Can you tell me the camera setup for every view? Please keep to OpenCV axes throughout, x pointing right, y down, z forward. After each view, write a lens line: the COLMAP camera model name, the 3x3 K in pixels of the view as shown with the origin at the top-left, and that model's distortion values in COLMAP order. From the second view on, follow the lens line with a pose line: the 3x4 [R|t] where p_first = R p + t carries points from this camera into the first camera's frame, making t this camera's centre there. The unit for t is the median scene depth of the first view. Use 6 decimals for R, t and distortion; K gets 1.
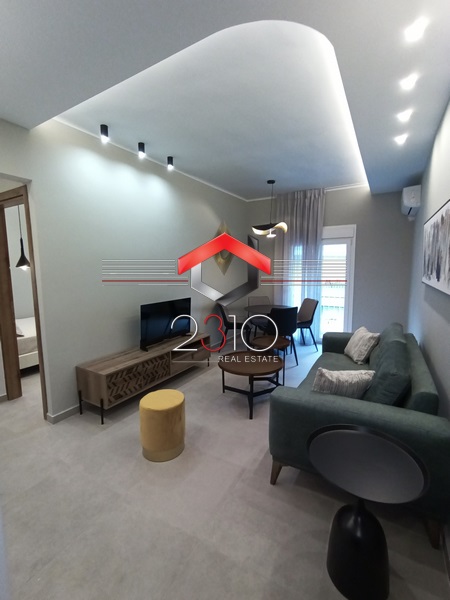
lens RADIAL K [[274.6, 0, 228.0], [0, 274.6, 298.6], [0, 0, 1]] dist [0.001452, 0.000183]
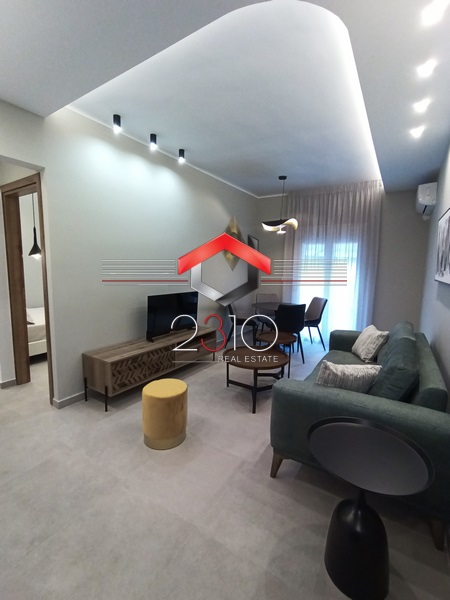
lens RADIAL K [[274.6, 0, 228.0], [0, 274.6, 298.6], [0, 0, 1]] dist [0.001452, 0.000183]
pose [[0.998936, 0.030591, -0.034519, 0.012067], [-0.030677, 0.999527, -0.001970, 0.030592], [0.034443, 0.003027, 0.999402, 0.005592]]
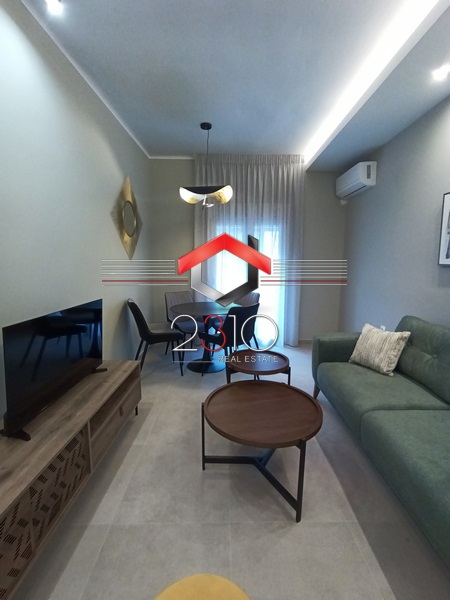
lens RADIAL K [[274.3, 0, 227.8], [0, 274.3, 298.6], [0, 0, 1]] dist [-0.006502, 0.006136]
pose [[0.863567, -0.056627, 0.501044, -0.282067], [0.046750, 0.998386, 0.032259, -0.015876], [-0.502062, -0.004434, 0.864820, 0.622612]]
